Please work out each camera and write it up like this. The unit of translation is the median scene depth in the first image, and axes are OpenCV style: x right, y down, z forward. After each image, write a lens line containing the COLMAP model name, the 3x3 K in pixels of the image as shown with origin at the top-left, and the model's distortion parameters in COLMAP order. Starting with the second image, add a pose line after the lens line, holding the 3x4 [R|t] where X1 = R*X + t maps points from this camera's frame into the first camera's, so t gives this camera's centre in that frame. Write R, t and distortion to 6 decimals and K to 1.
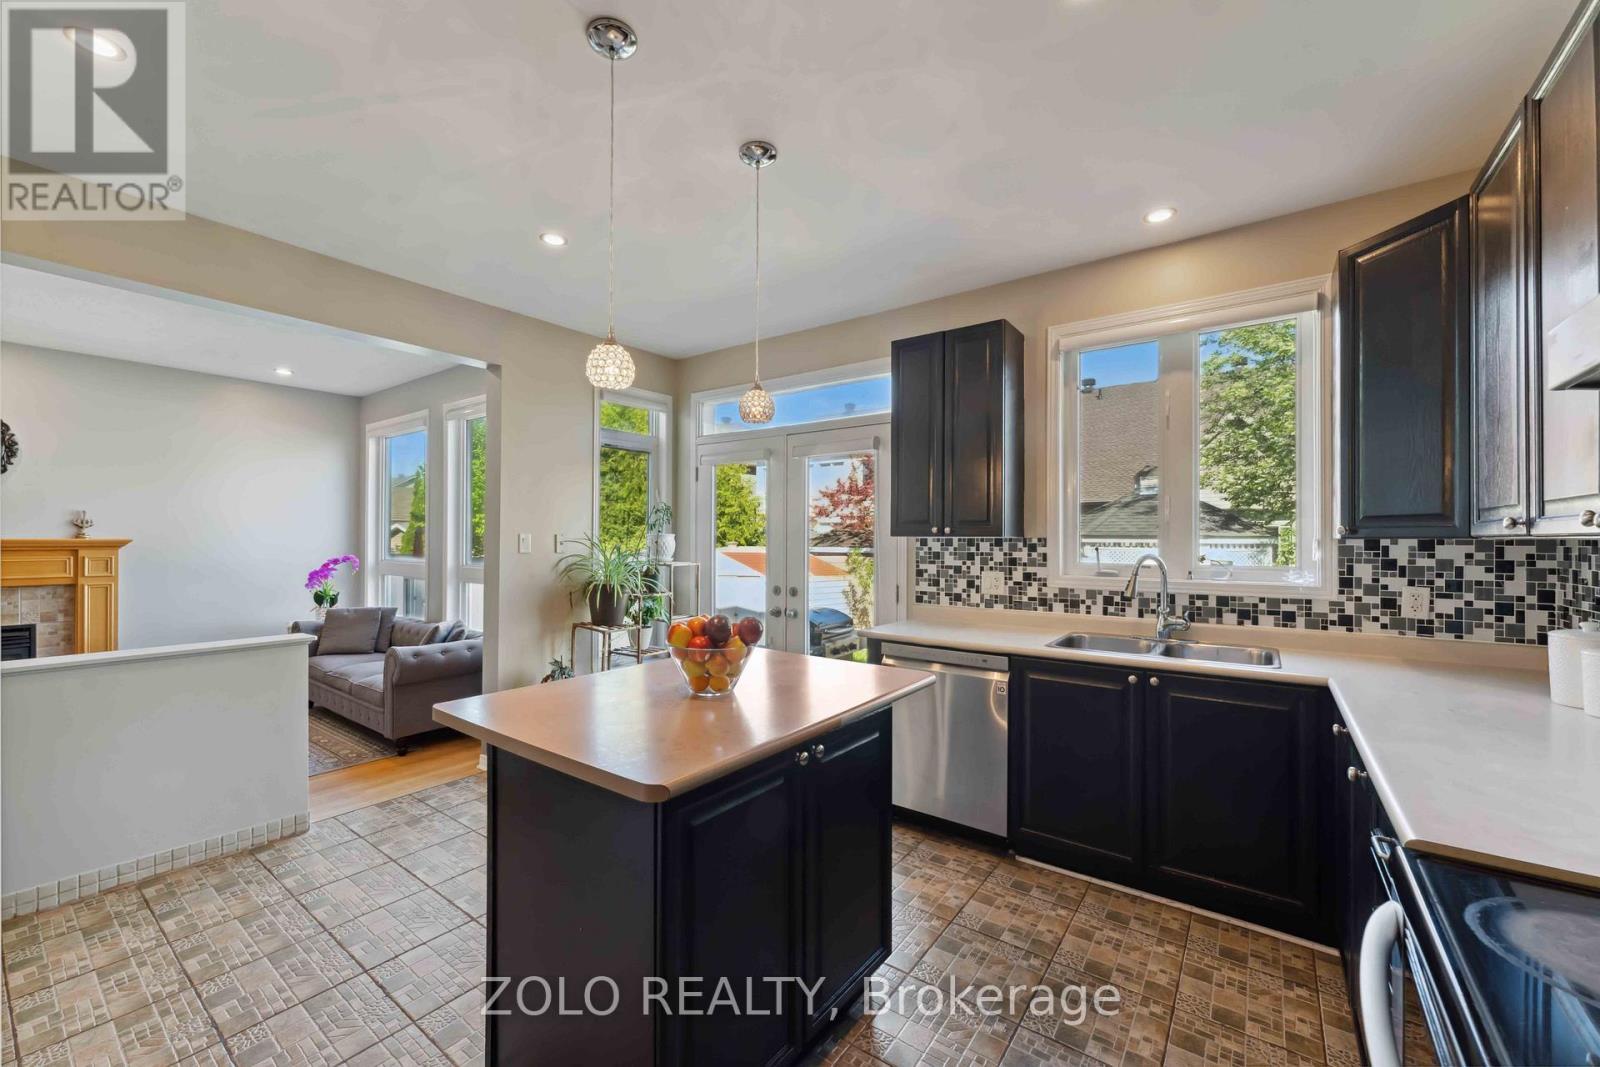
lens RADIAL K [[643.5, 0, 787.2], [0, 643.5, 536.0], [0, 0, 1]] dist [0.002401, 0.000390]
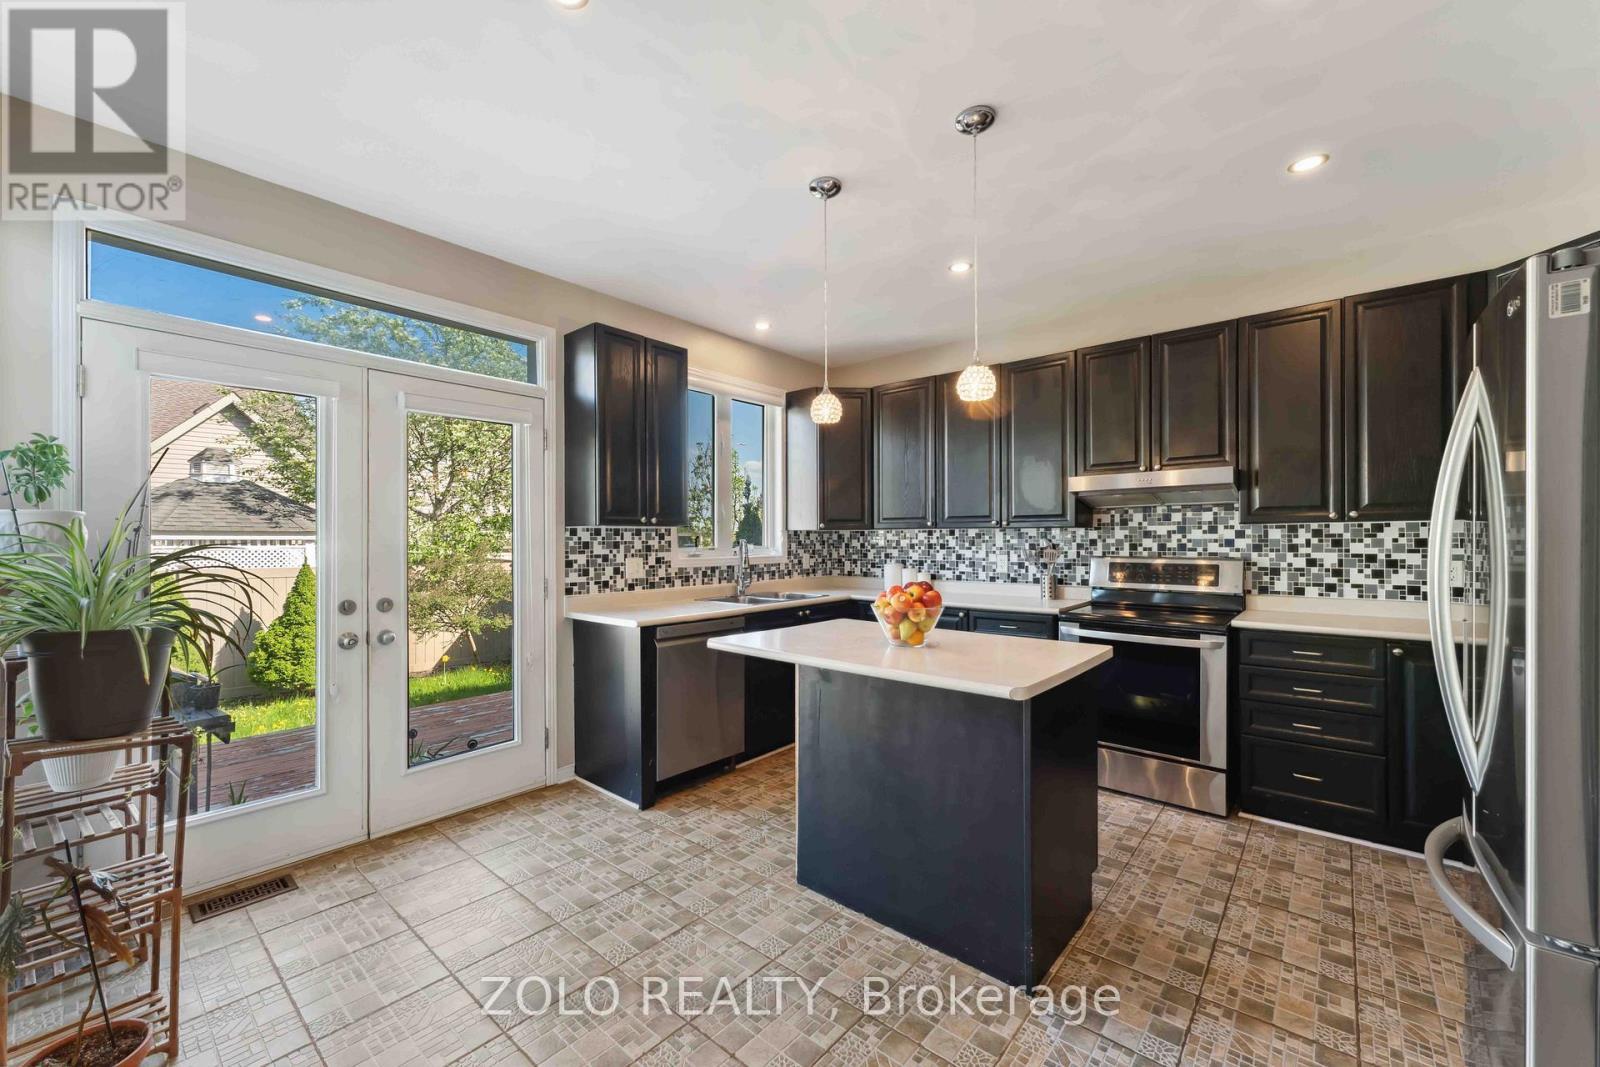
lens RADIAL K [[636.2, 0, 791.2], [0, 636.2, 536.8], [0, 0, 1]] dist [0.001528, -0.000016]
pose [[0.061962, 0.000918, 0.998078, -0.764113], [-0.000738, 0.999999, -0.000874, 0.018714], [-0.998078, -0.000683, 0.061963, 0.646564]]
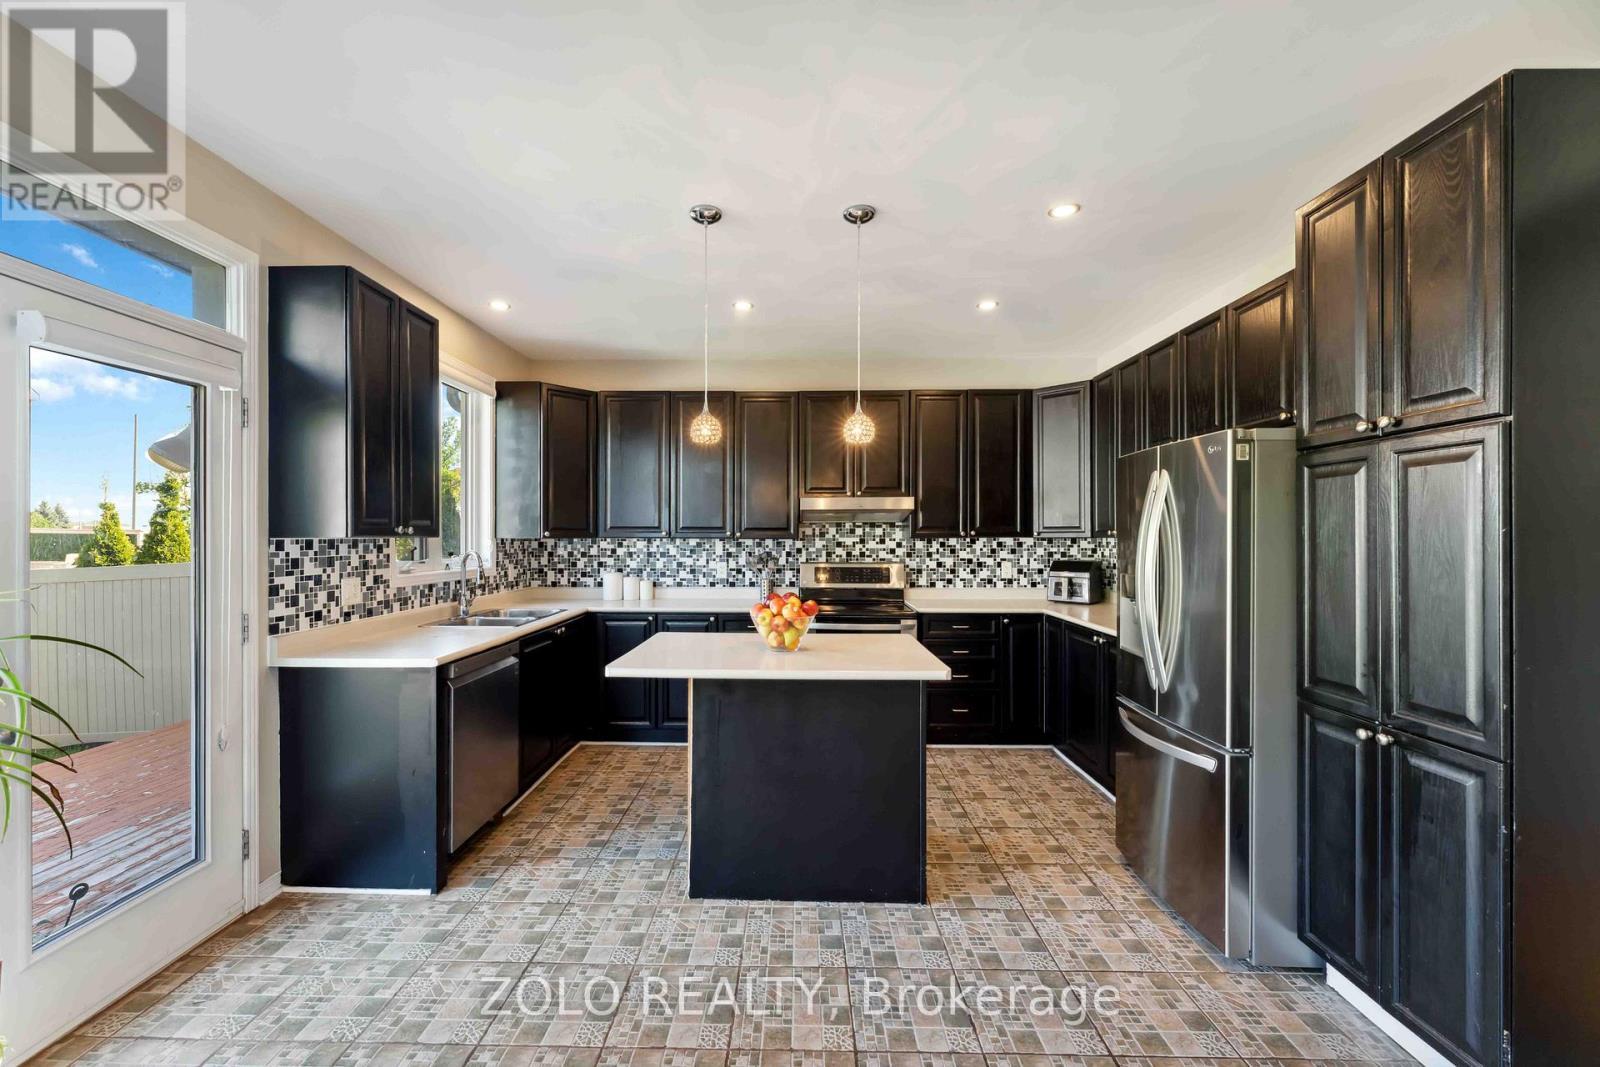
lens RADIAL K [[643.5, 0, 787.2], [0, 643.5, 536.0], [0, 0, 1]] dist [0.002401, 0.000390]
pose [[-0.589911, -0.001647, 0.807466, -0.703842], [-0.005466, 0.999983, -0.001953, -0.002082], [-0.807450, -0.005566, -0.589910, 1.021348]]
